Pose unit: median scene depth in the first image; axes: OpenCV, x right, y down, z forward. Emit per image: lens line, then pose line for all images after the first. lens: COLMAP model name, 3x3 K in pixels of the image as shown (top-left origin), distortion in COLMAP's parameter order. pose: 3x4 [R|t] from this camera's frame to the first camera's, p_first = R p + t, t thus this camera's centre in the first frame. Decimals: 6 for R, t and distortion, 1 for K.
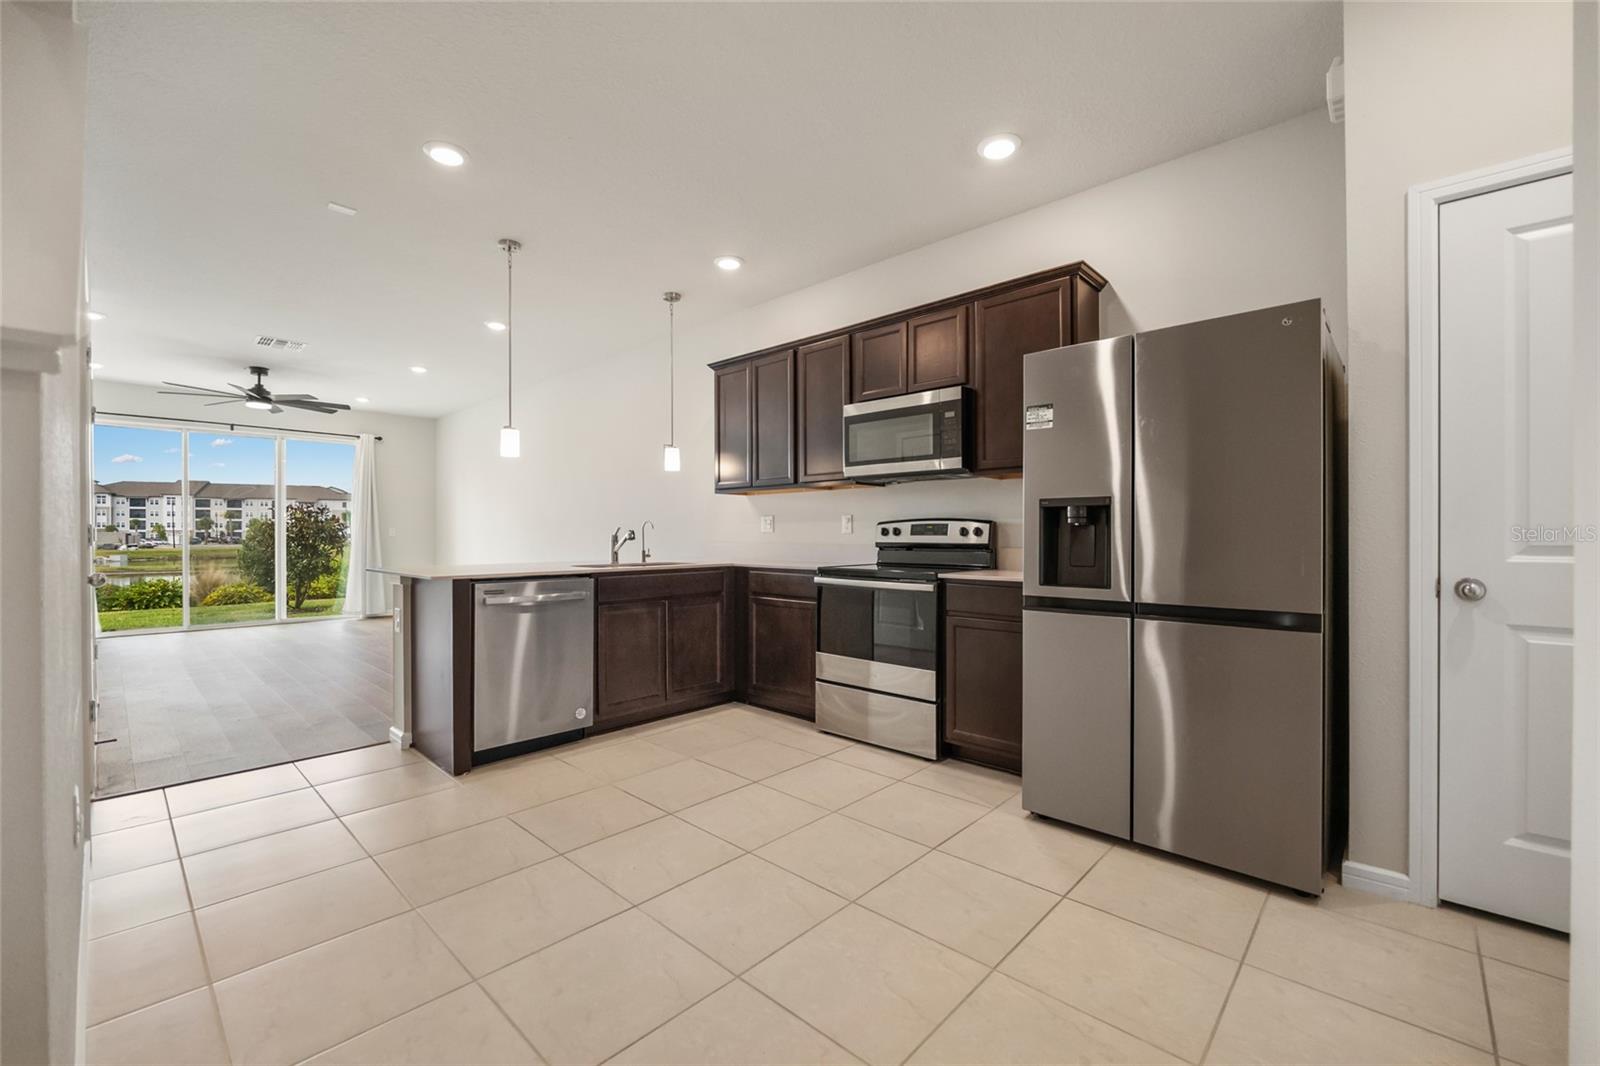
lens RADIAL K [[667.9, 0, 800.0], [0, 667.9, 533.0], [0, 0, 1]] dist [-0.000123, 0.000181]
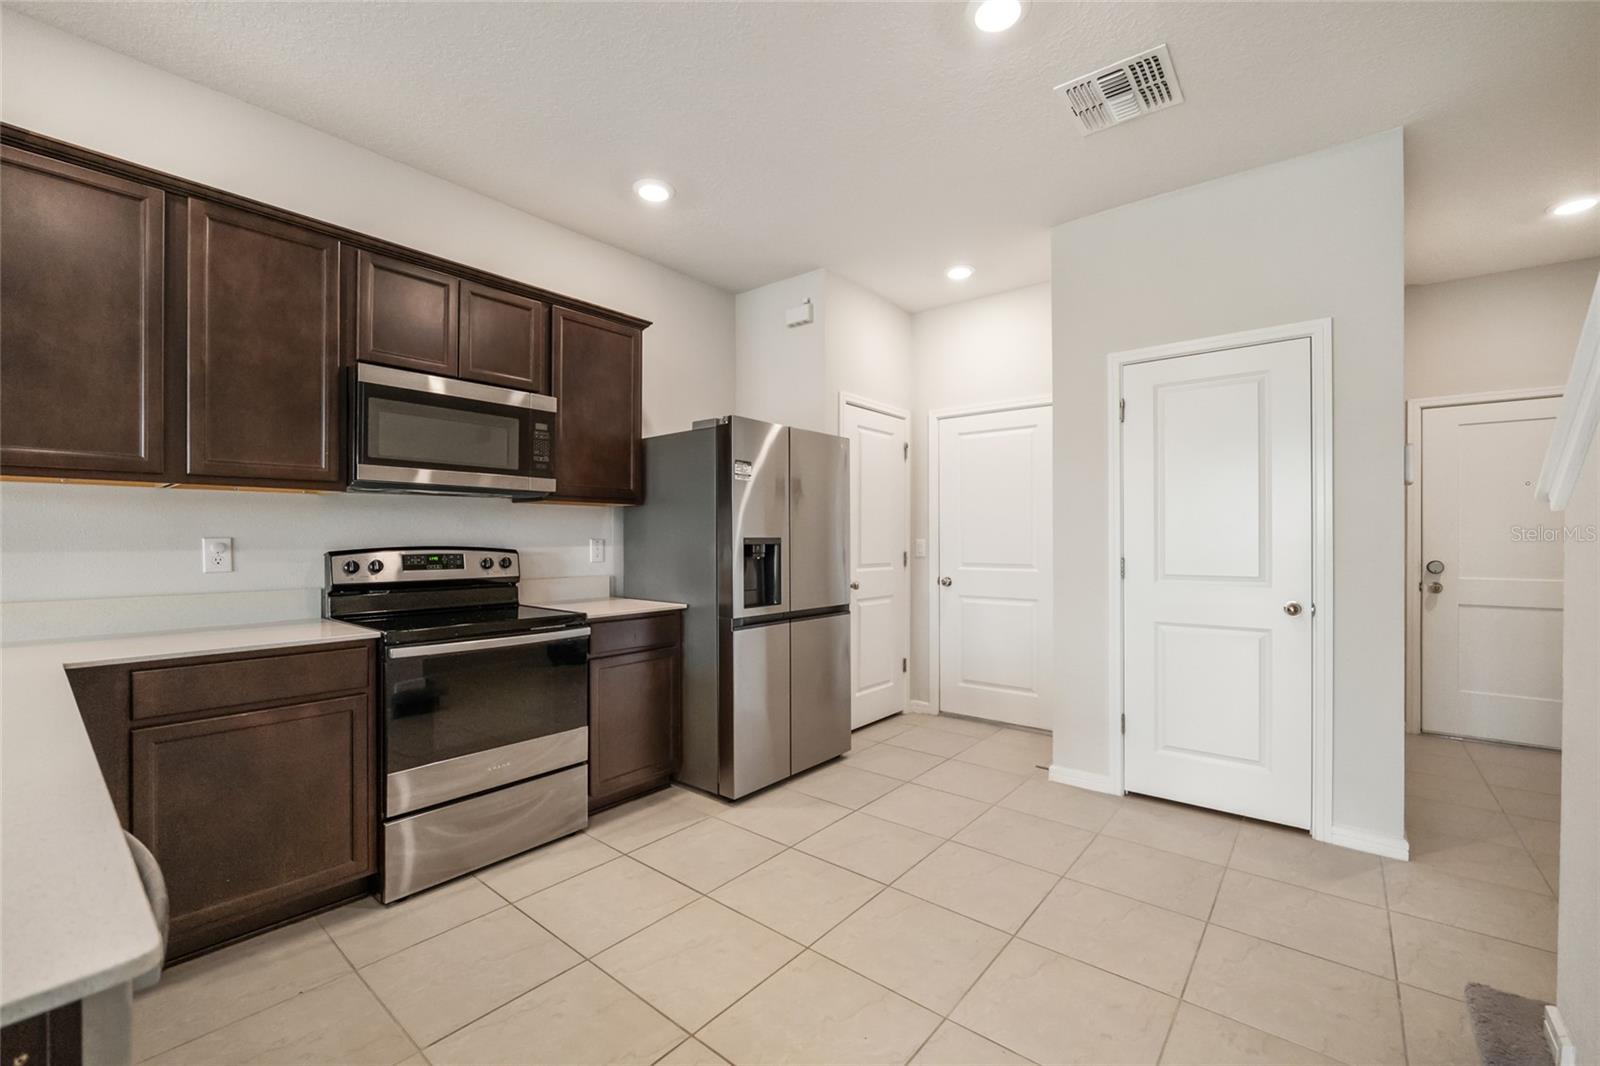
lens RADIAL K [[667.9, 0, 800.0], [0, 667.9, 533.0], [0, 0, 1]] dist [-0.000123, 0.000181]
pose [[-0.067648, 0.009870, 0.997660, -0.600565], [-0.004253, 0.999939, -0.010181, -0.032819], [-0.997700, -0.004931, -0.067602, 0.678573]]
